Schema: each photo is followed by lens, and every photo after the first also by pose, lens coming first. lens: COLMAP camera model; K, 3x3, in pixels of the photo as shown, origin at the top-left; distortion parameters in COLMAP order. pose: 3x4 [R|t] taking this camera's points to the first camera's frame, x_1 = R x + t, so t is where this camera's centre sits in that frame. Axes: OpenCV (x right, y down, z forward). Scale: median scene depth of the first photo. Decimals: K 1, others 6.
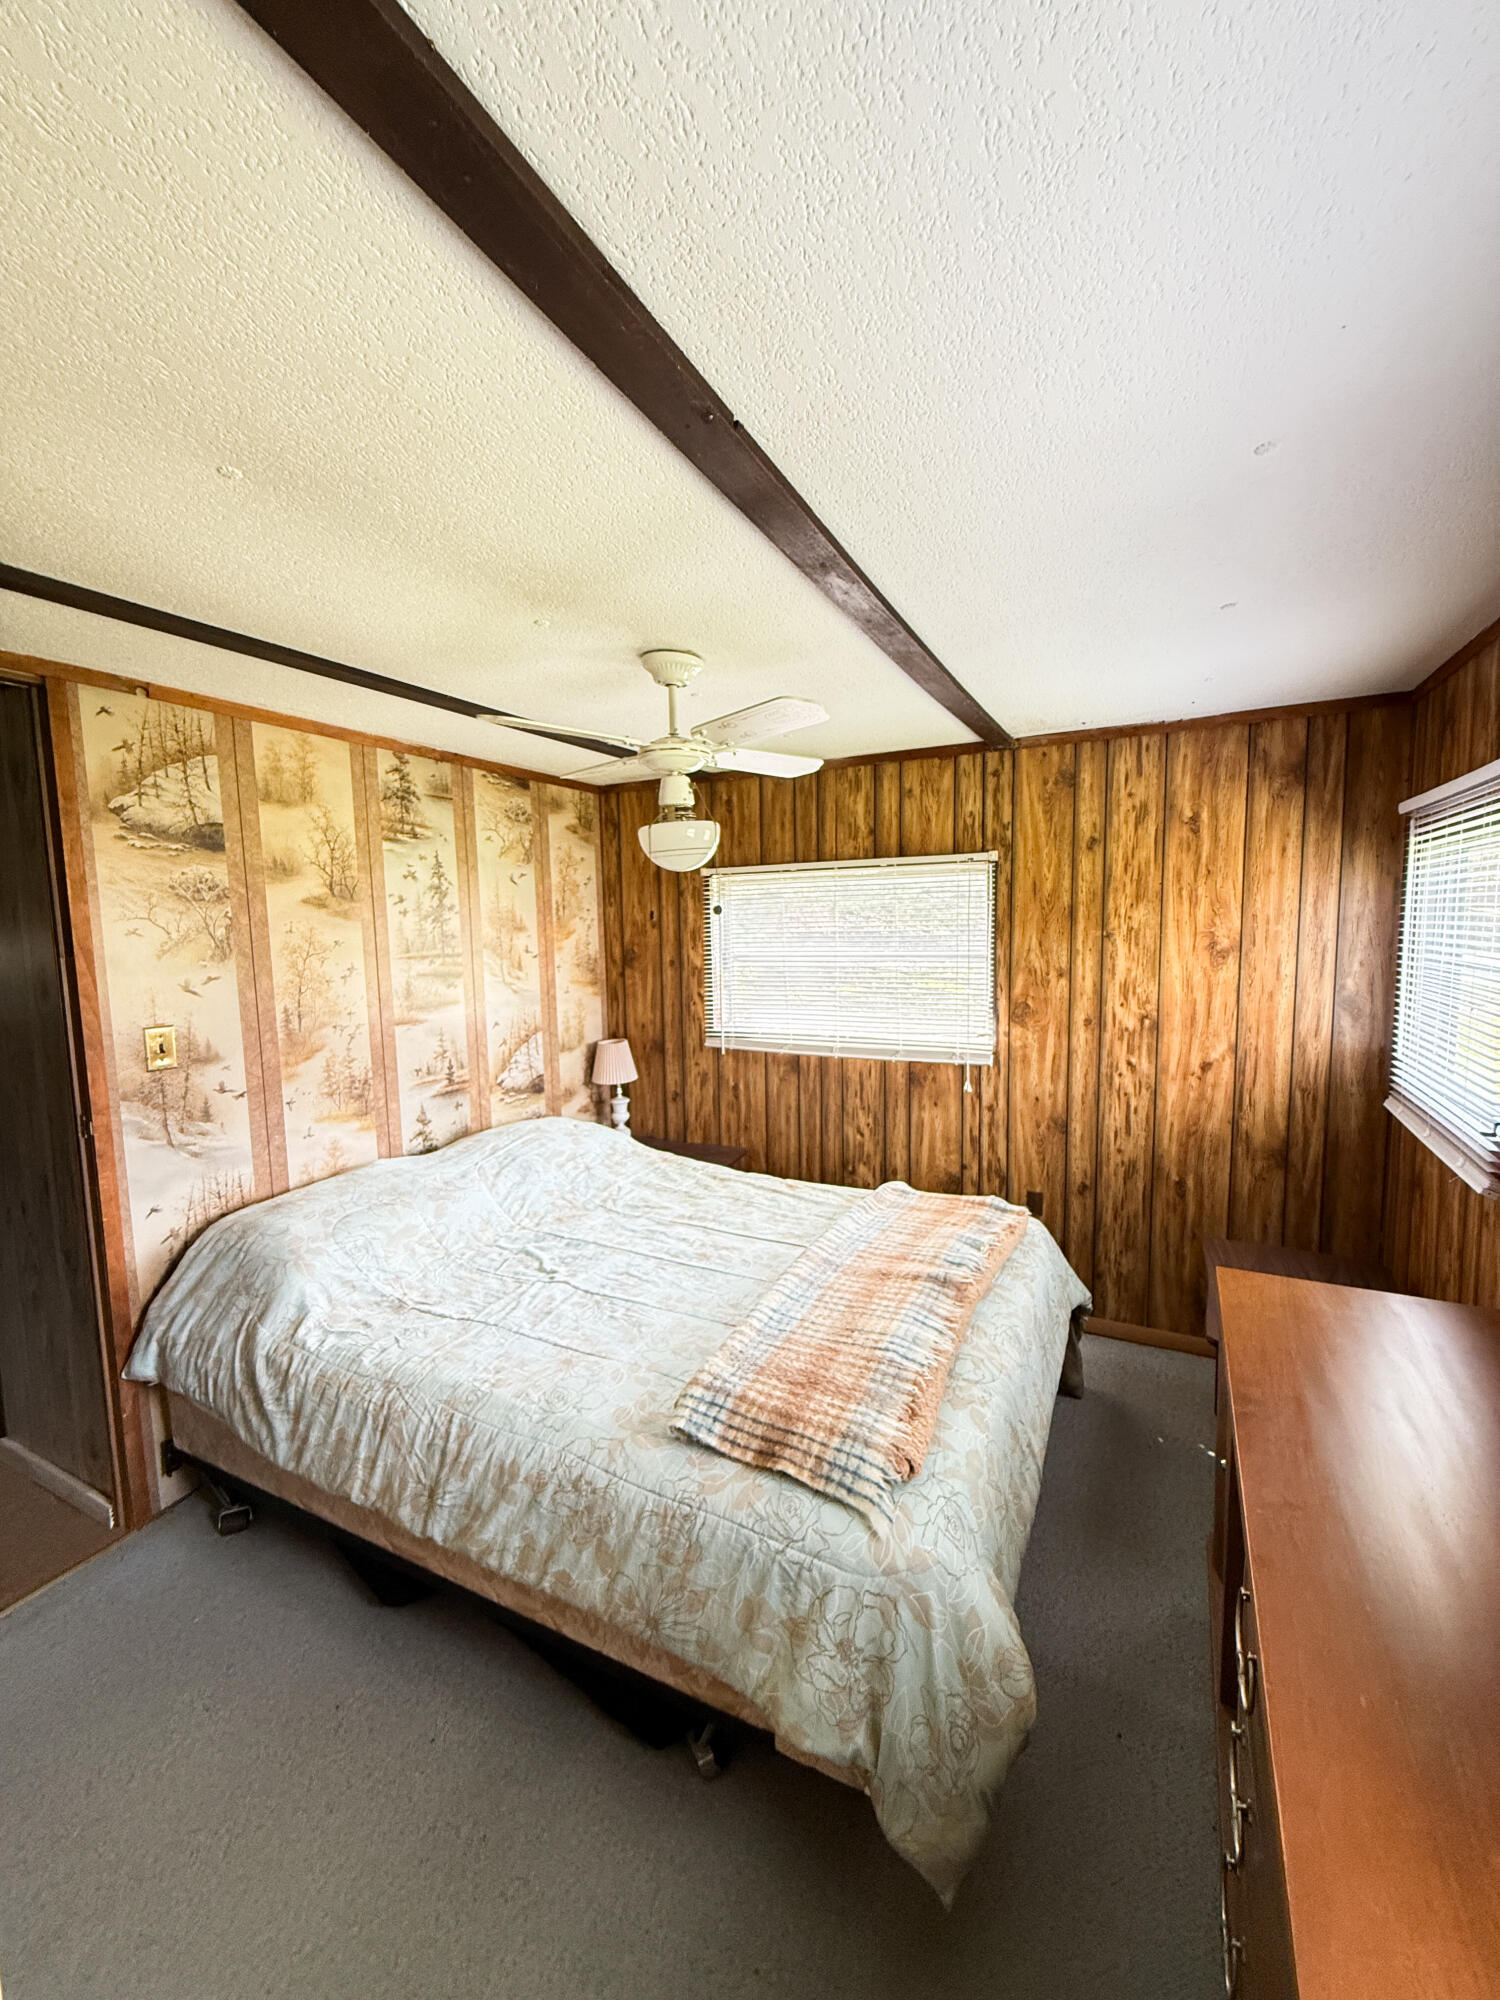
lens RADIAL K [[800.3, 0, 745.7], [0, 800.3, 994.8], [0, 0, 1]] dist [-0.001244, 0.000070]
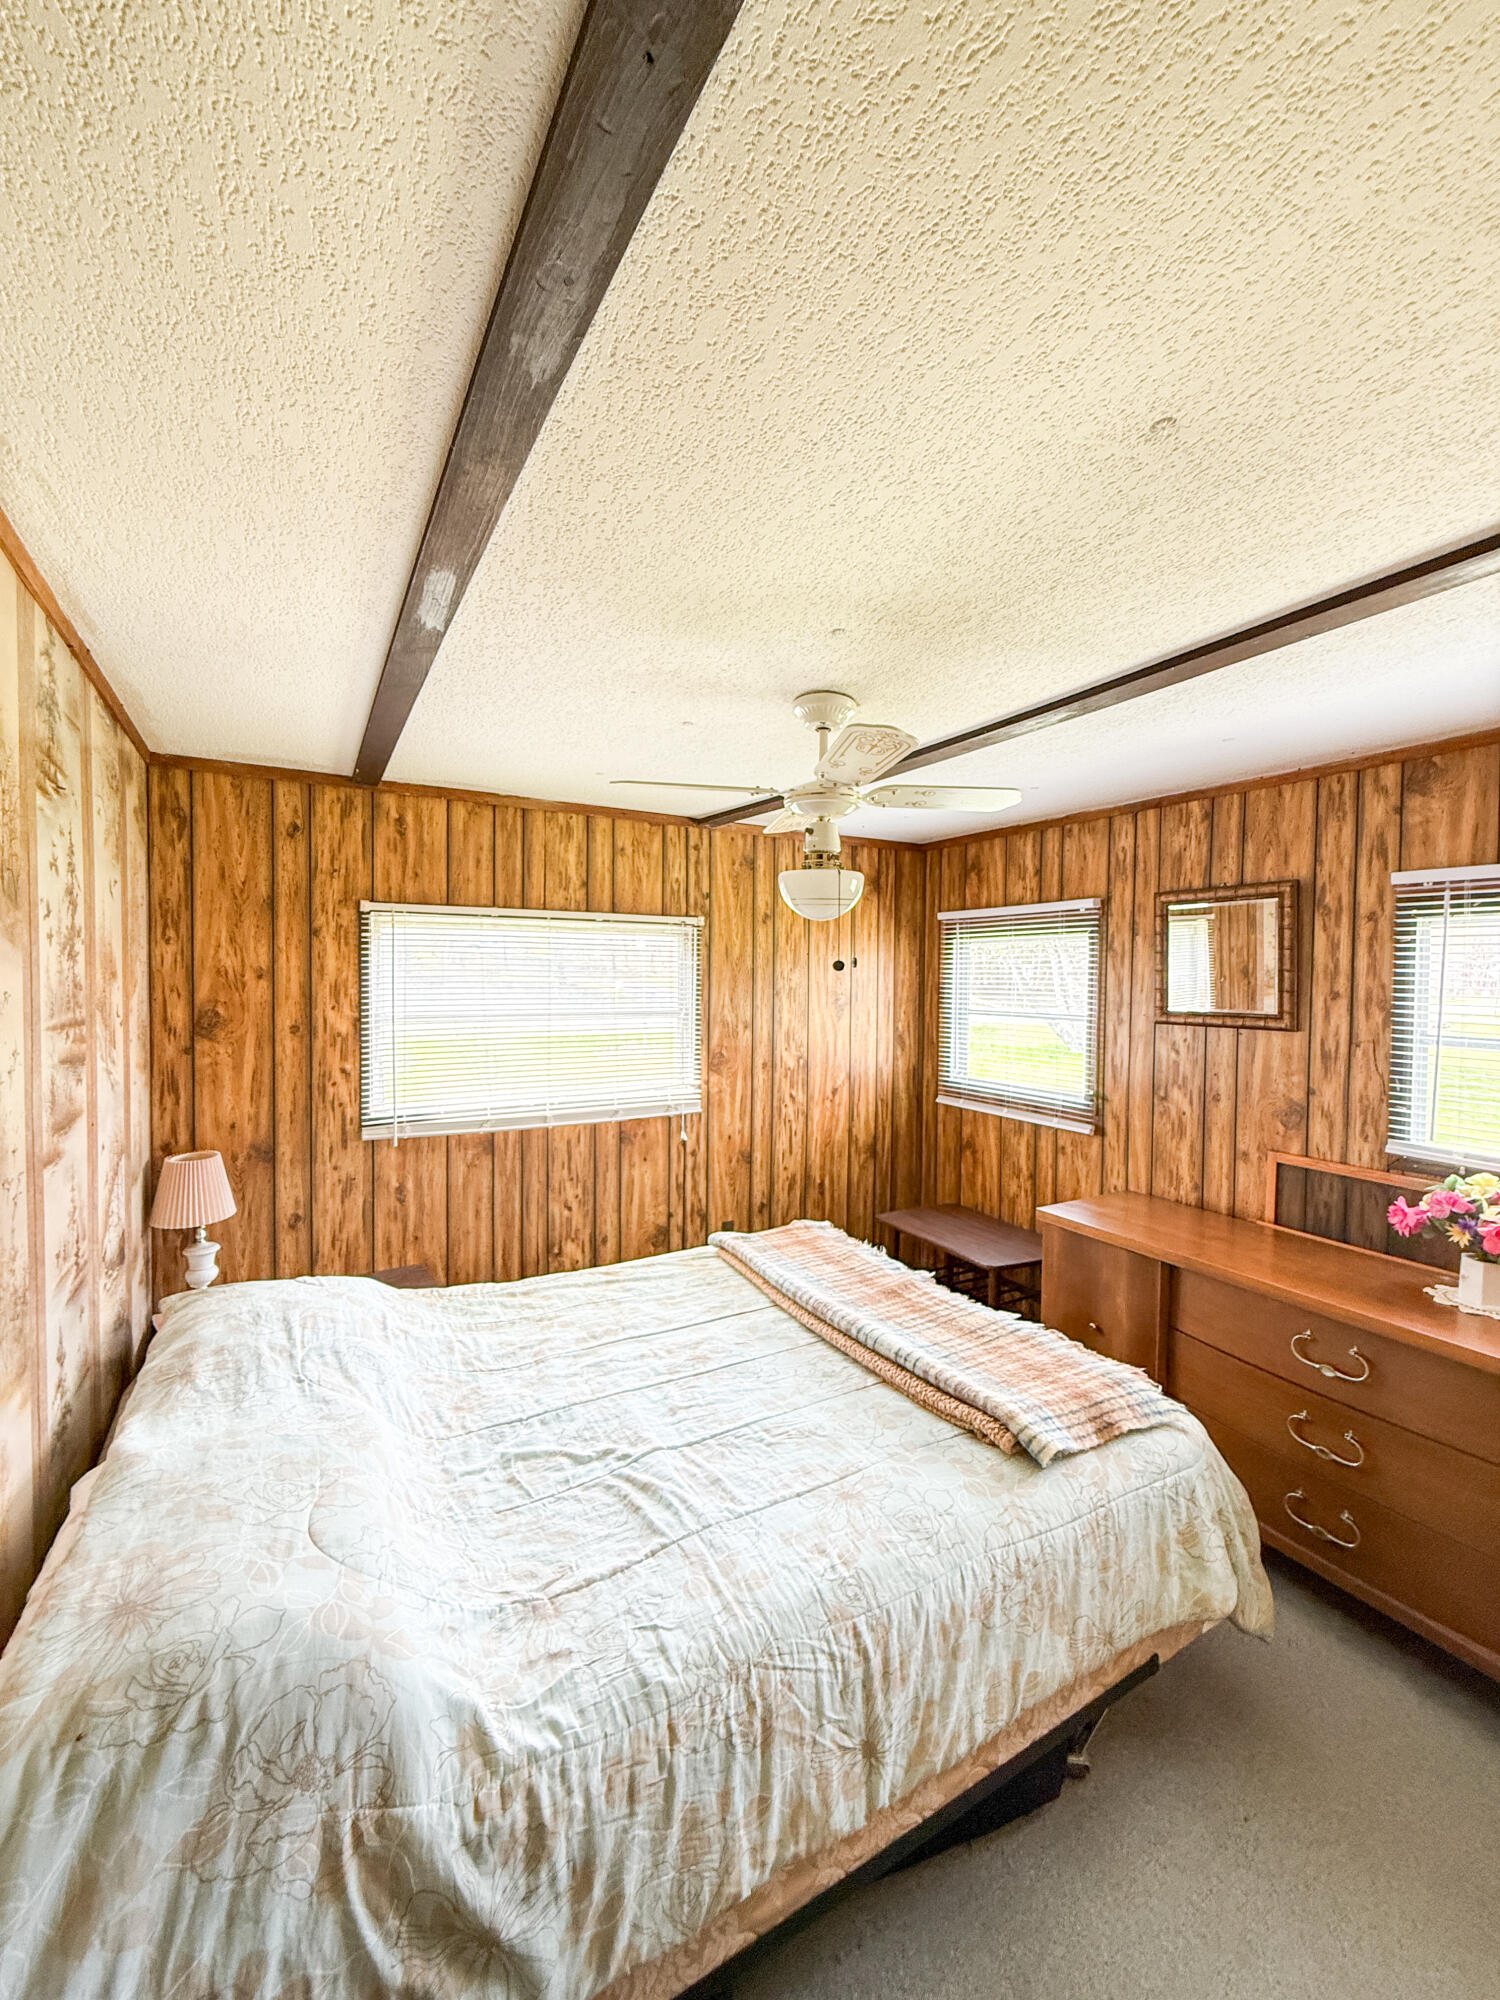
lens RADIAL K [[800.3, 0, 753.8], [0, 800.3, 994.7], [0, 0, 1]] dist [-0.001244, 0.000070]
pose [[0.537715, 0.006490, 0.843102, -0.577868], [0.059729, 0.997165, -0.045770, -0.017209], [-0.841009, 0.074969, 0.535802, 0.351051]]
